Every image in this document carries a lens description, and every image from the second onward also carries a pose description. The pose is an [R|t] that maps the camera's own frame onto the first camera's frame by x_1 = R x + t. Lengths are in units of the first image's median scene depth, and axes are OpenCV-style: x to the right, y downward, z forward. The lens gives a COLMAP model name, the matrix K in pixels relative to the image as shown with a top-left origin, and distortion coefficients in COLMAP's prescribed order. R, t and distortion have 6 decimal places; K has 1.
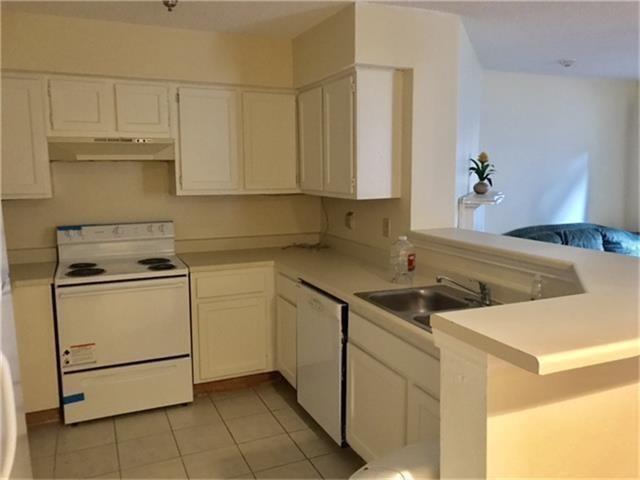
lens RADIAL K [[528.4, 0, 318.9], [0, 528.4, 235.3], [0, 0, 1]] dist [0.012494, -0.002802]
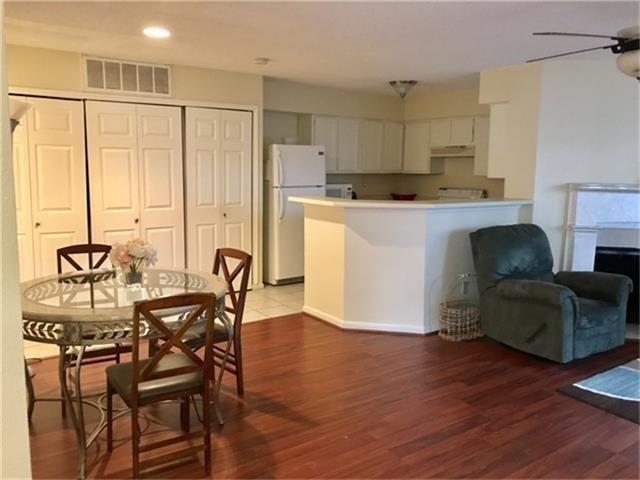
lens RADIAL K [[528.4, 0, 318.9], [0, 528.4, 235.3], [0, 0, 1]] dist [0.012494, -0.002802]
pose [[0.195193, 0.138315, -0.970963, 1.310582], [-0.141952, 0.983566, 0.111573, 0.003267], [0.970438, 0.116051, 0.211619, 0.085662]]
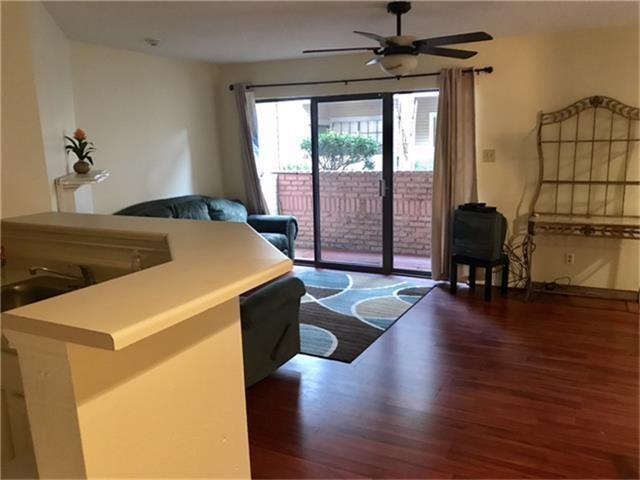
lens RADIAL K [[528.4, 0, 318.9], [0, 528.4, 235.3], [0, 0, 1]] dist [0.012494, -0.002802]
pose [[0.774363, -0.130297, 0.619180, 0.032942], [0.105595, 0.991456, 0.076578, 0.003469], [-0.623868, 0.006083, 0.781506, -0.004575]]
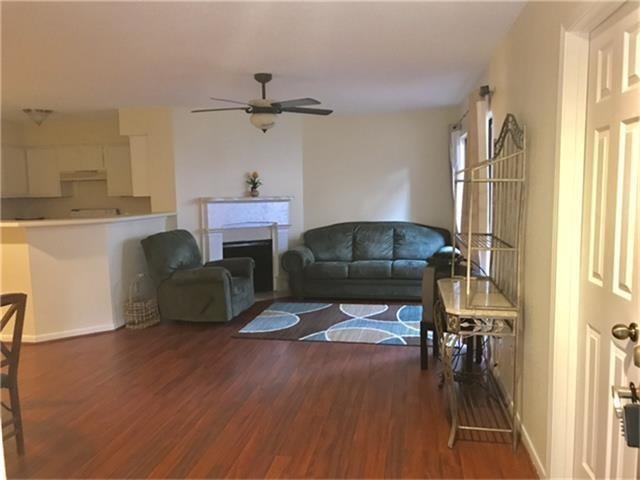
lens RADIAL K [[528.4, 0, 318.9], [0, 528.4, 235.3], [0, 0, 1]] dist [0.012494, -0.002802]
pose [[0.831984, 0.039844, -0.553367, 1.435668], [-0.057987, 0.998200, -0.015311, 0.058541], [0.551761, 0.044826, 0.832797, -0.259661]]
